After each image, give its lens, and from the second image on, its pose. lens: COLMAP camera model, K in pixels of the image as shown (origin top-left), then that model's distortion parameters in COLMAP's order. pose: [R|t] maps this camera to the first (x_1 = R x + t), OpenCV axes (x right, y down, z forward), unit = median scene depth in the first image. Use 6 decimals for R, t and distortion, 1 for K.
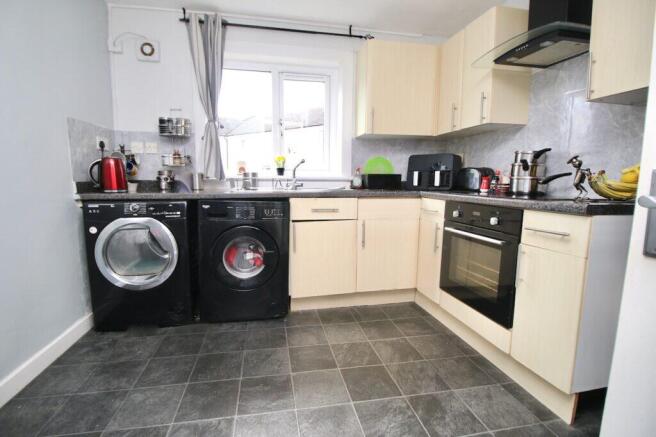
lens RADIAL K [[306.3, 0, 327.8], [0, 306.3, 217.0], [0, 0, 1]] dist [-0.014709, -0.005624]
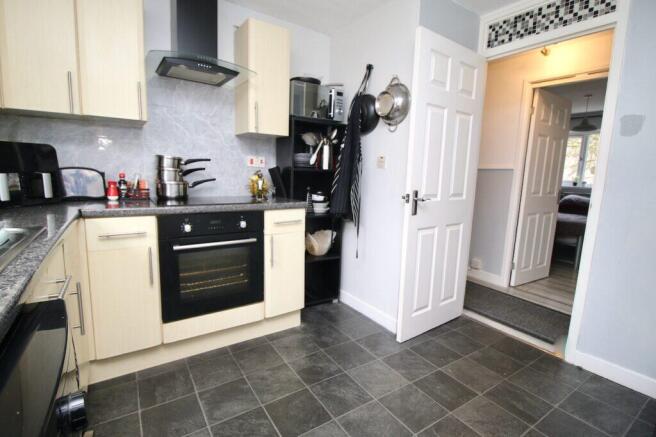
lens RADIAL K [[306.3, 0, 321.0], [0, 306.3, 217.4], [0, 0, 1]] dist [-0.014709, -0.005624]
pose [[-0.366878, -0.156533, 0.917005, -0.555057], [0.081174, 0.976595, 0.199181, -0.193911], [-0.926721, 0.147512, -0.345585, 0.982968]]
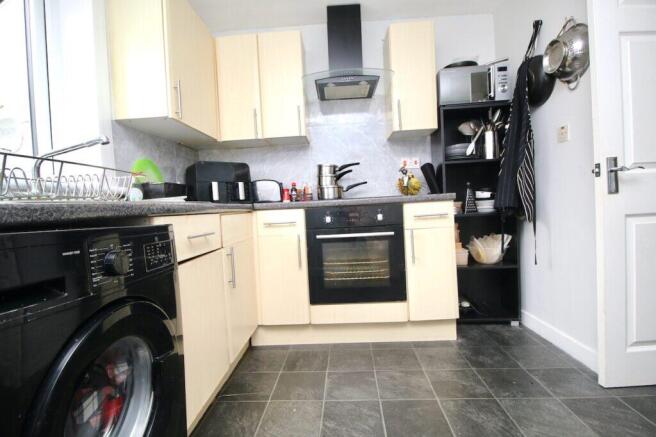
lens RADIAL K [[306.3, 0, 325.2], [0, 306.3, 219.6], [0, 0, 1]] dist [-0.014709, -0.005624]
pose [[0.257550, -0.061711, 0.964292, -0.562891], [0.172072, 0.984936, 0.017074, -0.029487], [-0.950820, 0.161530, 0.264289, 0.780392]]
